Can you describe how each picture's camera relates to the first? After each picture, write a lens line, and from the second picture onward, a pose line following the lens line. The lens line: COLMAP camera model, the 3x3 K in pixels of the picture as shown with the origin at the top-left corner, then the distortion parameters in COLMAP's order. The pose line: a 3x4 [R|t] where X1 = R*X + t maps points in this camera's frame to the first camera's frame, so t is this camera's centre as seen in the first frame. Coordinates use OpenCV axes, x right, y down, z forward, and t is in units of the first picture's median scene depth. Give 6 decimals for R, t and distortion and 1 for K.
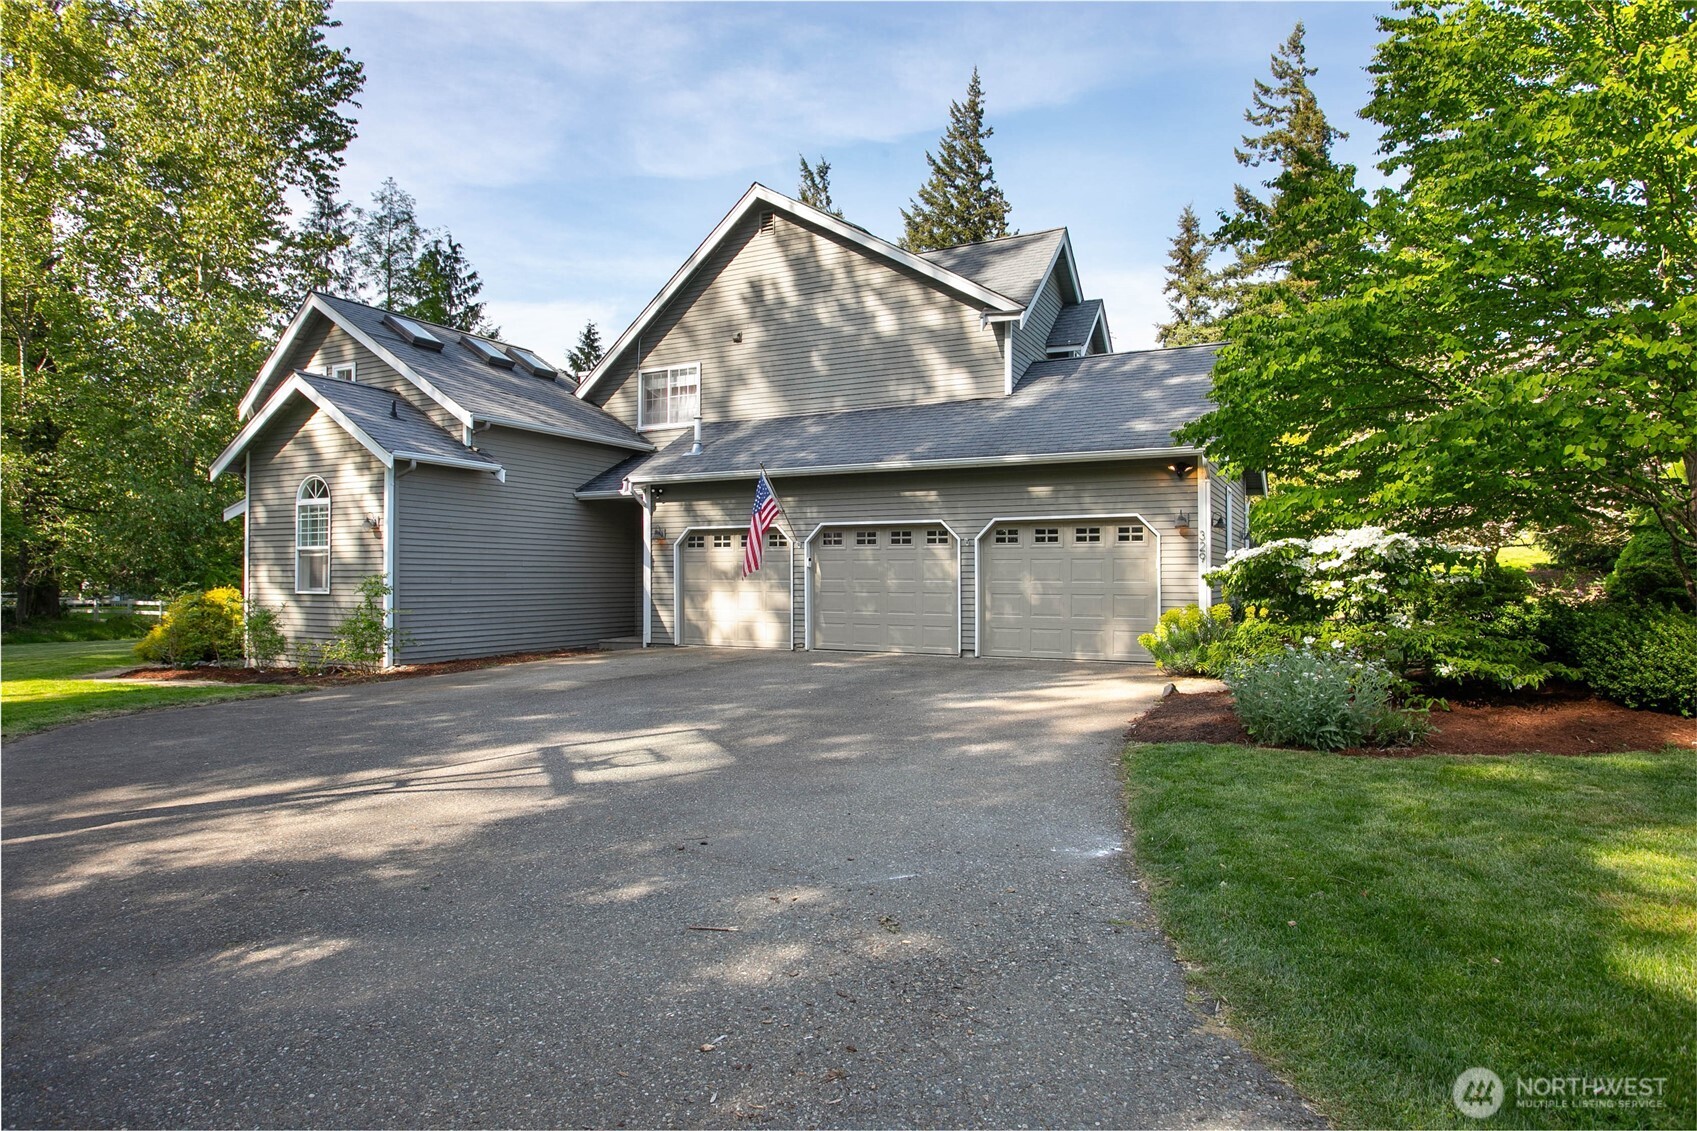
lens RADIAL K [[942.0, 0, 842.5], [0, 942.0, 569.4], [0, 0, 1]] dist [-0.008726, 0.004171]
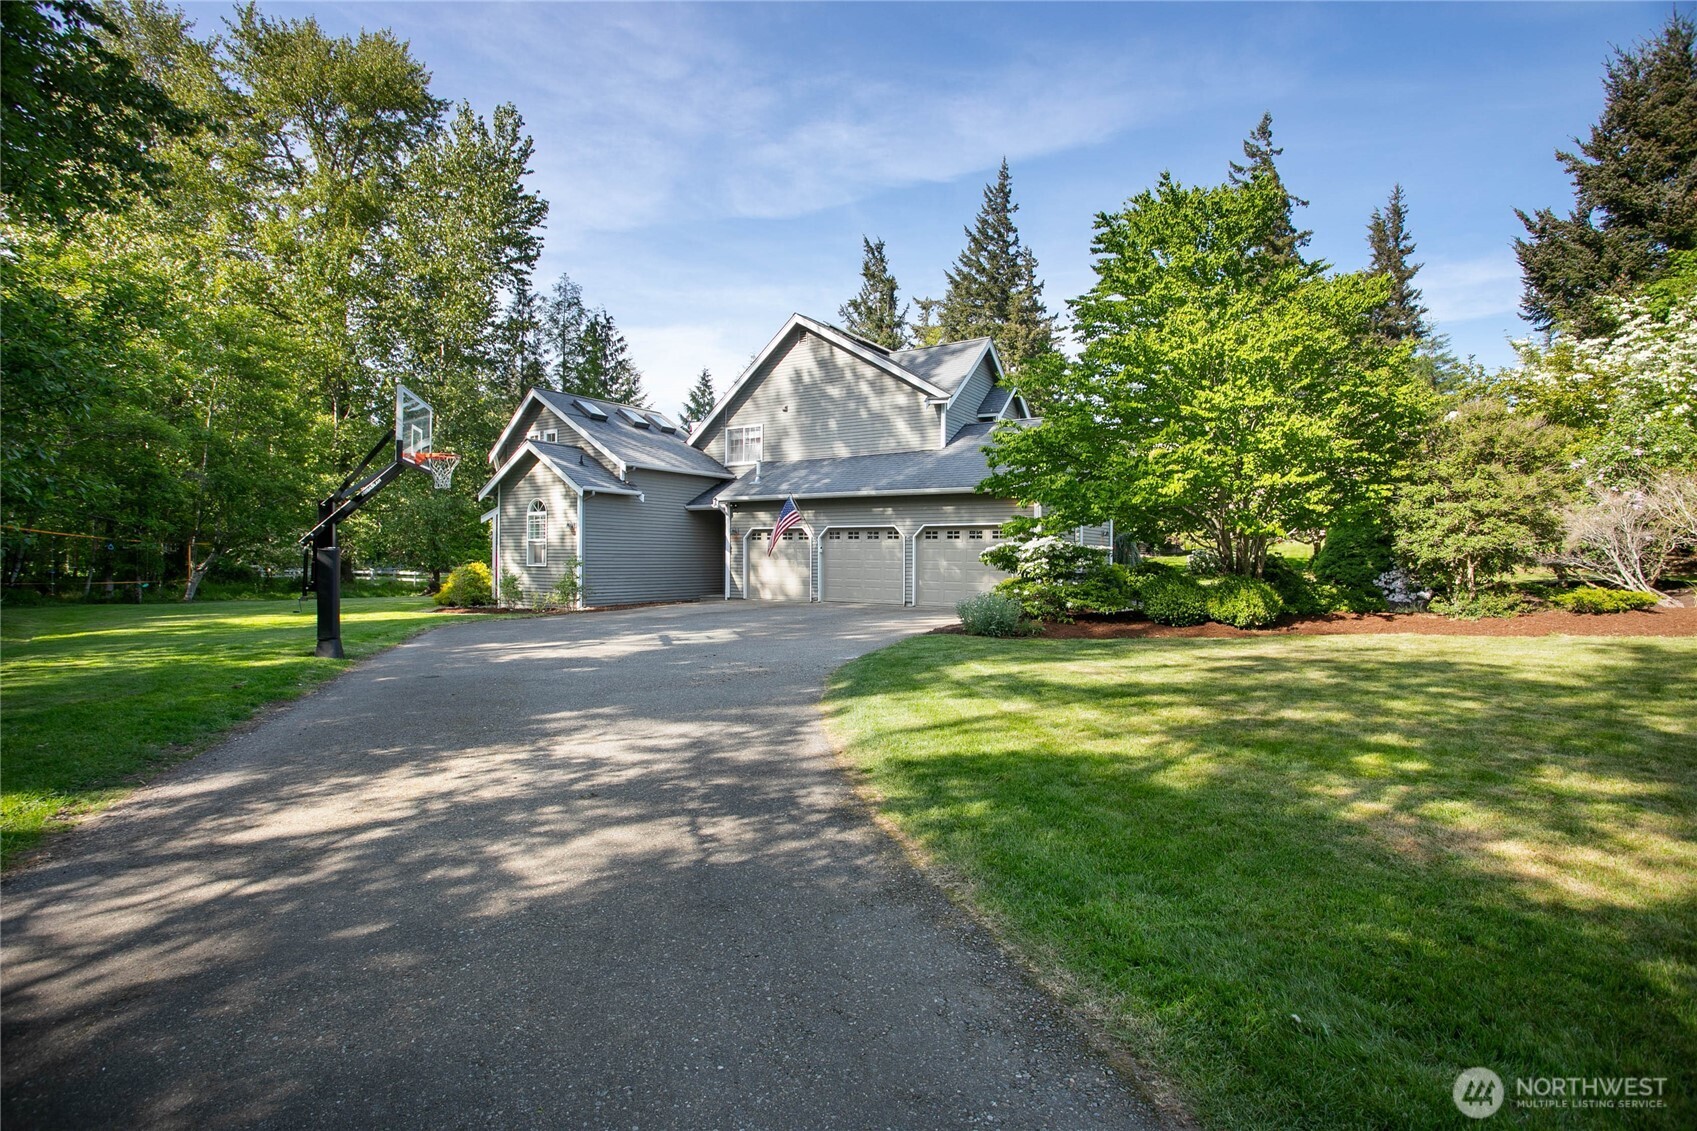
lens RADIAL K [[805.7, 0, 854.7], [0, 805.7, 562.3], [0, 0, 1]] dist [-0.007049, 0.002528]
pose [[0.996133, 0.006613, -0.087609, 0.133098], [-0.005332, 0.999875, 0.014852, -0.005704], [0.087696, -0.014327, 0.996044, -0.372212]]
